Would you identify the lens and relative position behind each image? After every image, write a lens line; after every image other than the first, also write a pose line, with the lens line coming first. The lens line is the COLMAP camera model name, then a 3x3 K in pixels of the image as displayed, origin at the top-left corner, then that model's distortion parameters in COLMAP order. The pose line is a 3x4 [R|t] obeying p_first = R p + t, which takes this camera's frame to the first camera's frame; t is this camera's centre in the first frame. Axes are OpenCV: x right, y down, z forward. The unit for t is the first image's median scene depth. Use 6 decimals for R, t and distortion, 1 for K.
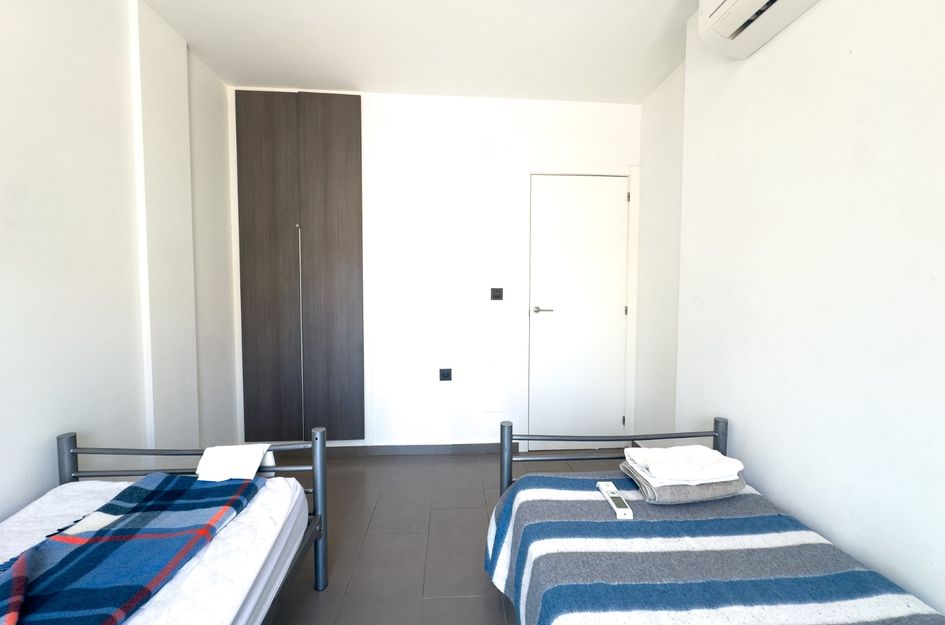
lens RADIAL K [[376.0, 0, 471.5], [0, 376.0, 310.5], [0, 0, 1]] dist [0.000761, 0.000478]
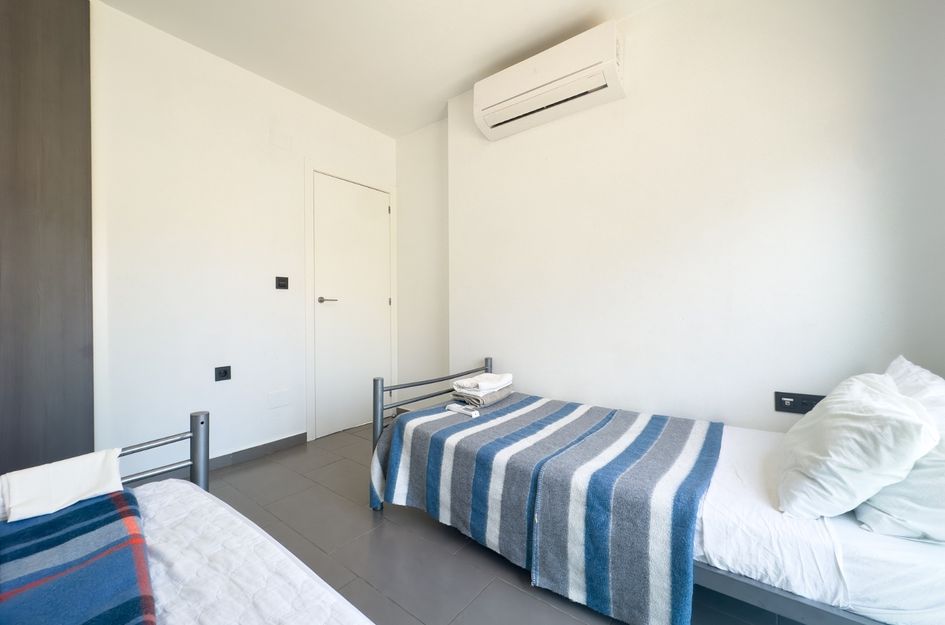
lens RADIAL K [[376.0, 0, 473.9], [0, 376.0, 312.4], [0, 0, 1]] dist [0.000761, 0.000478]
pose [[0.654562, -0.013329, 0.755891, -0.651690], [0.043976, 0.998823, -0.020468, 0.141714], [-0.754729, 0.046639, 0.654377, -0.009487]]
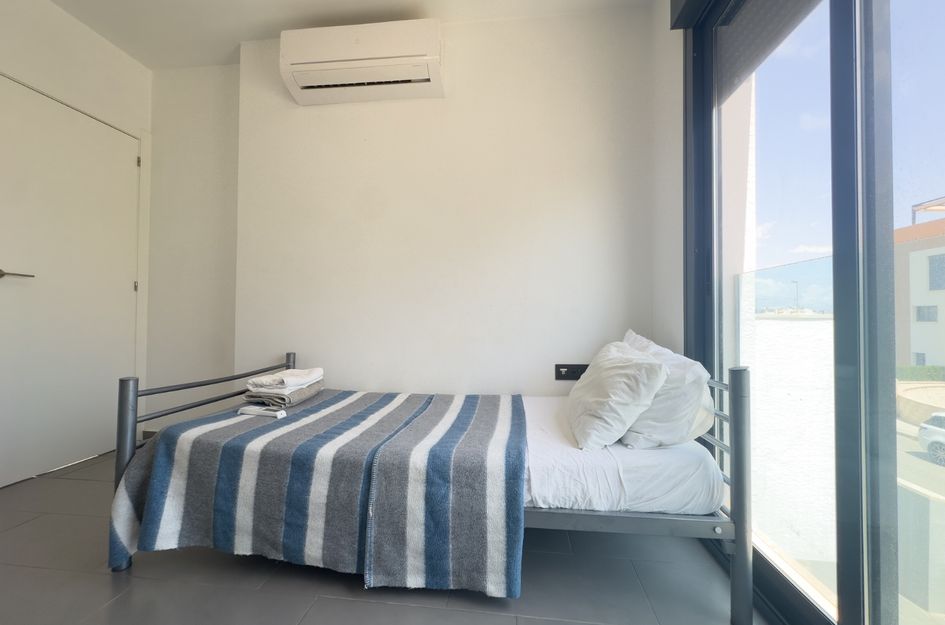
lens RADIAL K [[376.0, 0, 472.0], [0, 376.0, 311.9], [0, 0, 1]] dist [0.000761, 0.000478]
pose [[0.173907, 0.013768, 0.984666, -0.644895], [0.040595, 0.998952, -0.021137, 0.219656], [-0.983925, 0.043649, 0.173166, 0.116551]]
